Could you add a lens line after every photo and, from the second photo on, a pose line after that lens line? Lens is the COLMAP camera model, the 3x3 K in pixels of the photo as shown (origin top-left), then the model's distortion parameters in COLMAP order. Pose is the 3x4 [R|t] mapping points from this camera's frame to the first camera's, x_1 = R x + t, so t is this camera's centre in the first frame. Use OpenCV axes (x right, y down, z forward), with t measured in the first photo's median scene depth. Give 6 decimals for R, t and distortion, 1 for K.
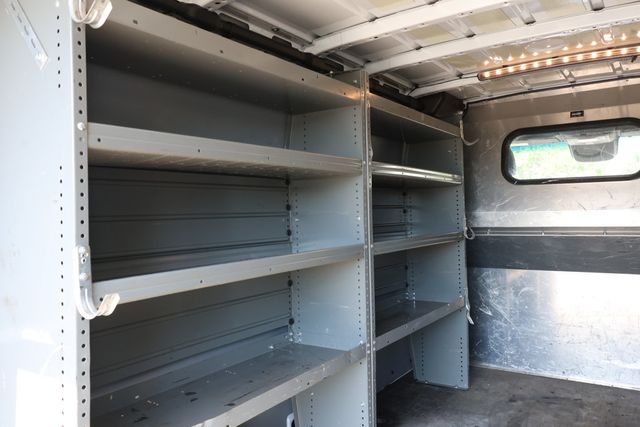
lens RADIAL K [[506.3, 0, 319.8], [0, 506.3, 206.6], [0, 0, 1]] dist [0.004052, 0.003676]
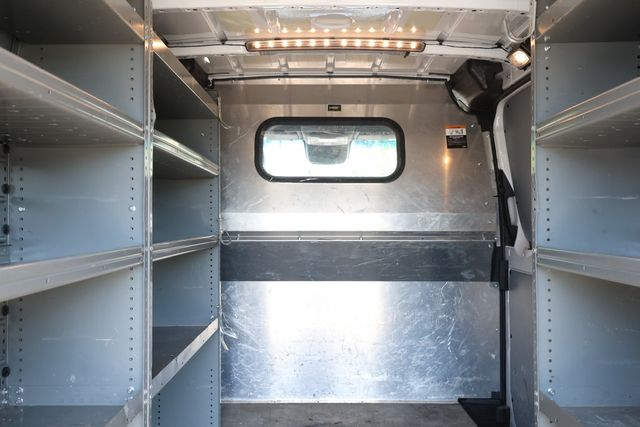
lens RADIAL K [[598.3, 0, 318.7], [0, 598.3, 206.6], [0, 0, 1]] dist [0.007334, 0.004158]
pose [[0.831809, 0.034376, 0.553996, -0.112504], [-0.024339, 0.999379, -0.025469, 0.024435], [-0.554528, 0.007702, 0.832130, 0.126420]]
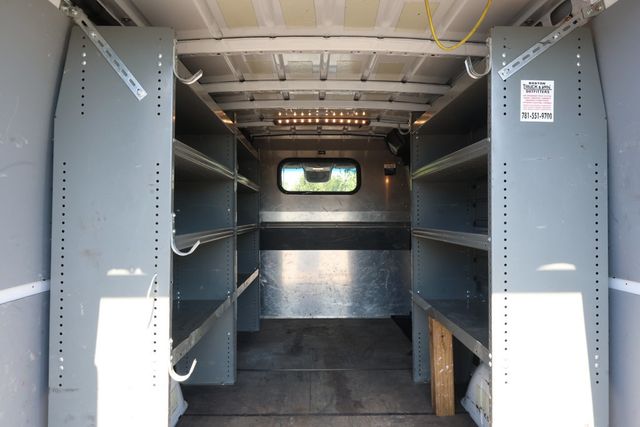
lens RADIAL K [[436.1, 0, 320.2], [0, 436.1, 204.5], [0, 0, 1]] dist [-0.019750, 0.001444]
pose [[0.820377, 0.036462, 0.570659, -0.299768], [-0.022570, 0.999252, -0.031400, 0.028725], [-0.571377, 0.012881, 0.820587, -0.145220]]
